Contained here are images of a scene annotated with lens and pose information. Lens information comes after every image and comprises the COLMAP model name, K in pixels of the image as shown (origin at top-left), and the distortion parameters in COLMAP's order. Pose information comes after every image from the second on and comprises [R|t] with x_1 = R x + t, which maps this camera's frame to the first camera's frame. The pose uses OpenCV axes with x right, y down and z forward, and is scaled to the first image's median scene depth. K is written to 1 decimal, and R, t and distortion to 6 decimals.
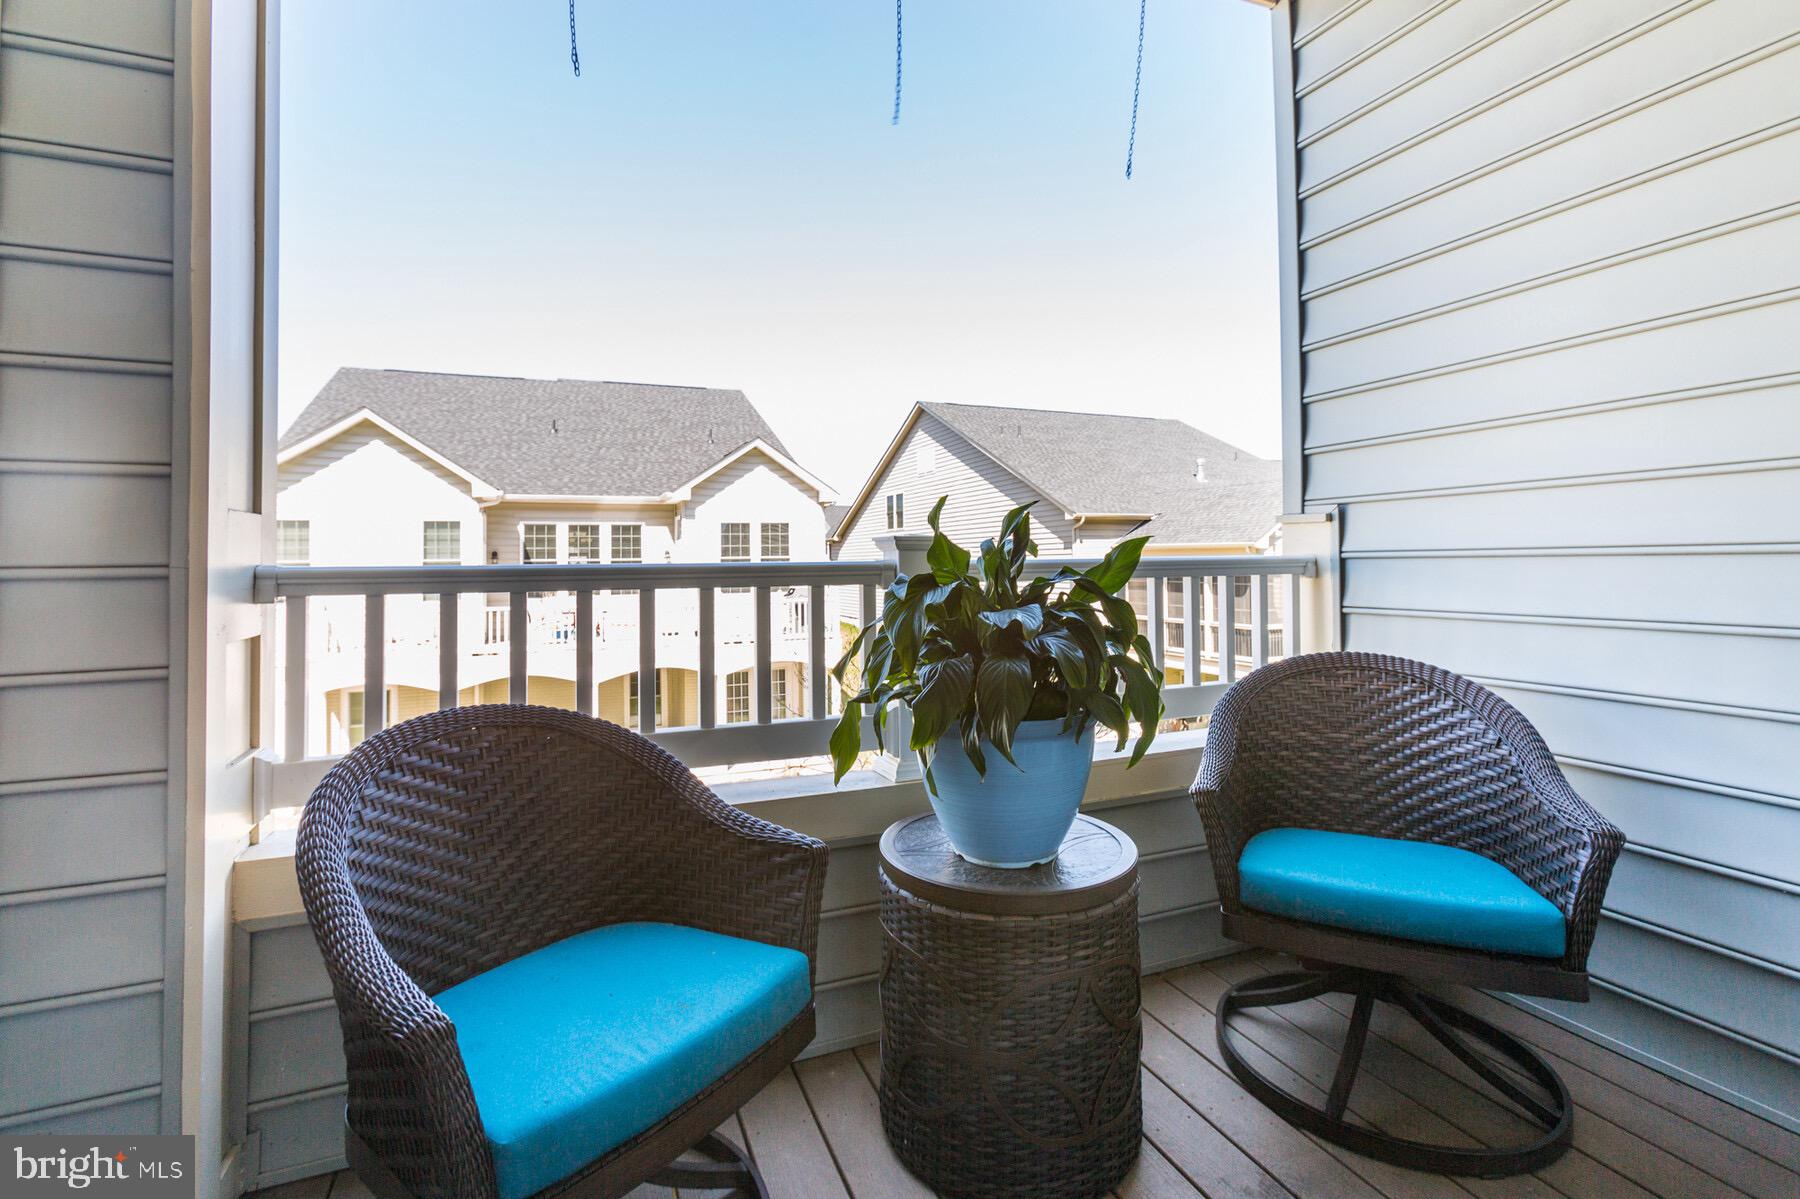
lens RADIAL K [[836.1, 0, 862.1], [0, 836.1, 547.9], [0, 0, 1]] dist [-0.038969, 0.007314]
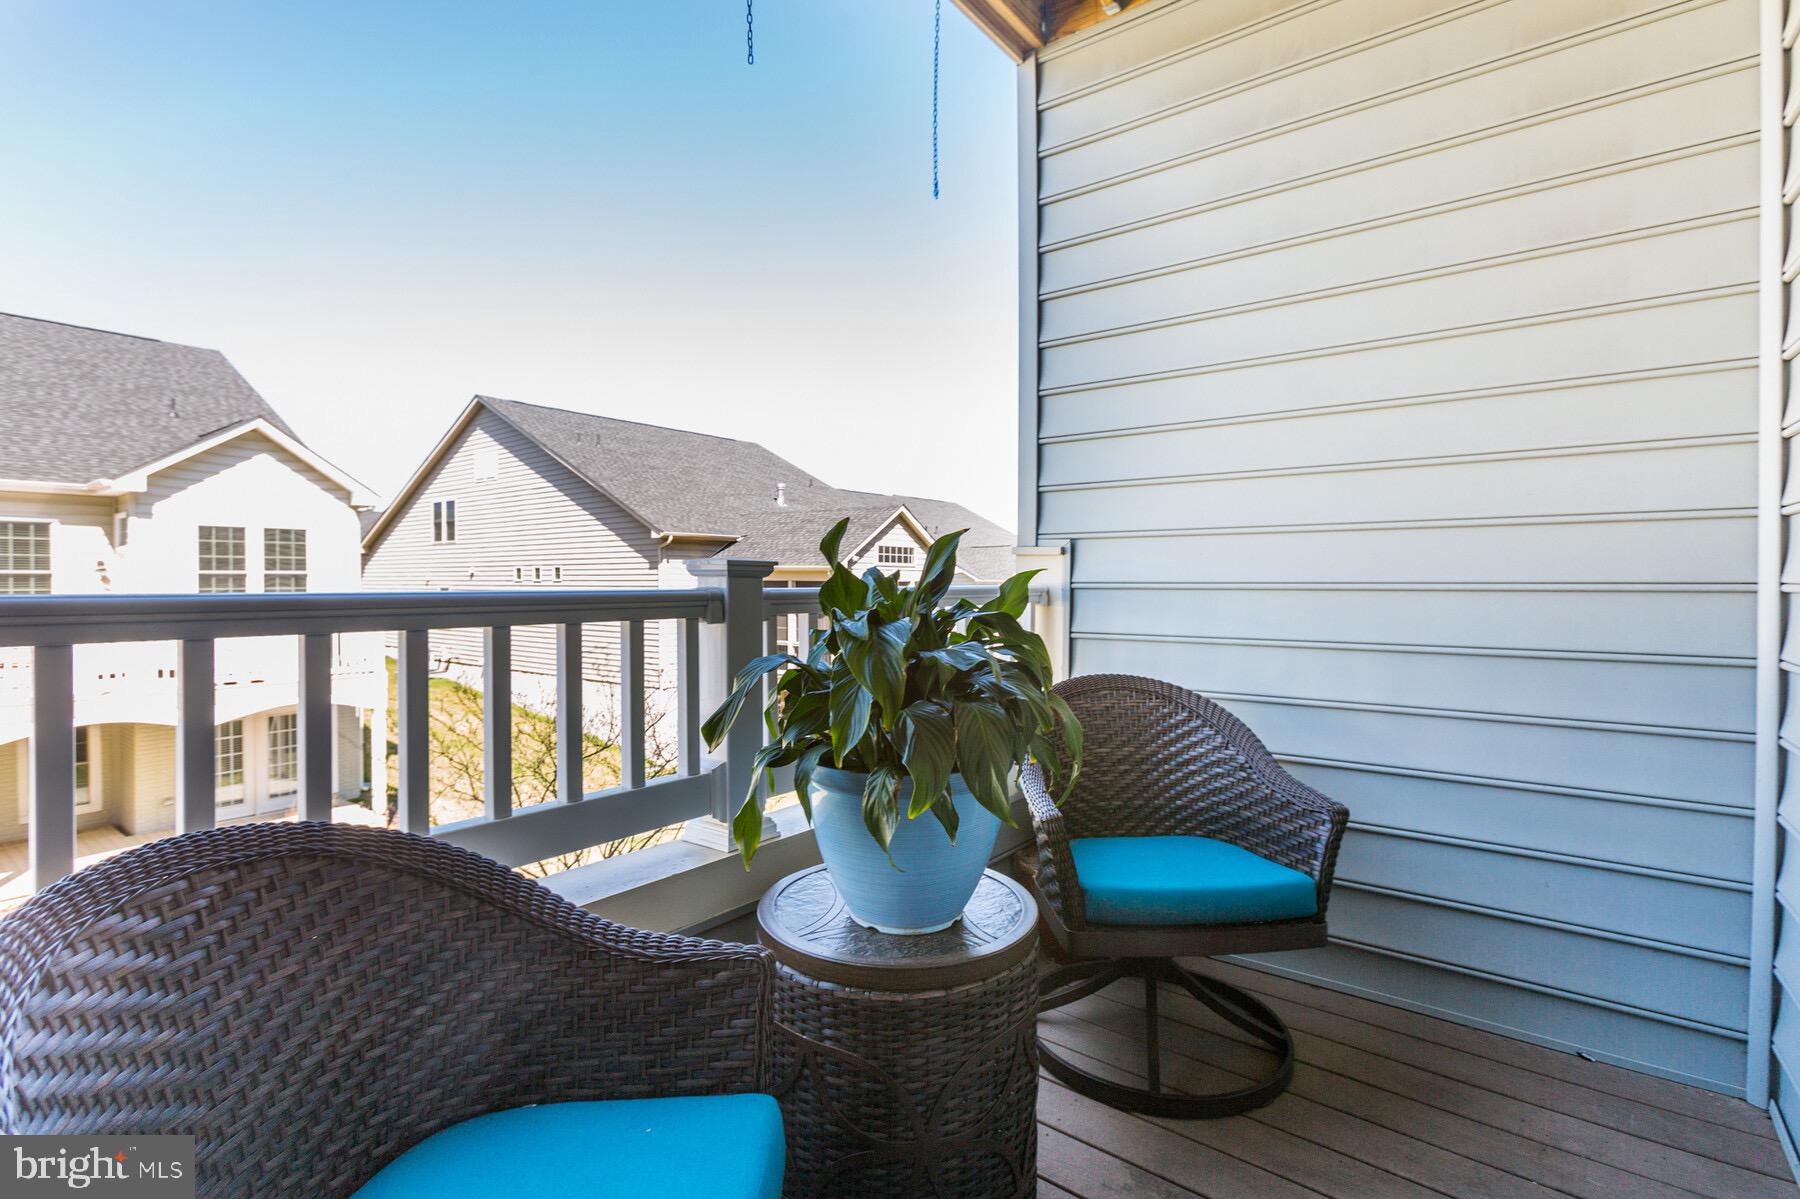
lens RADIAL K [[861.0, 0, 920.0], [0, 861.0, 588.9], [0, 0, 1]] dist [-0.067085, 0.037773]
pose [[0.845096, 0.008084, 0.534554, -0.189759], [-0.021150, 0.999608, 0.018320, -0.003005], [-0.534197, -0.026788, 0.844936, 0.130759]]
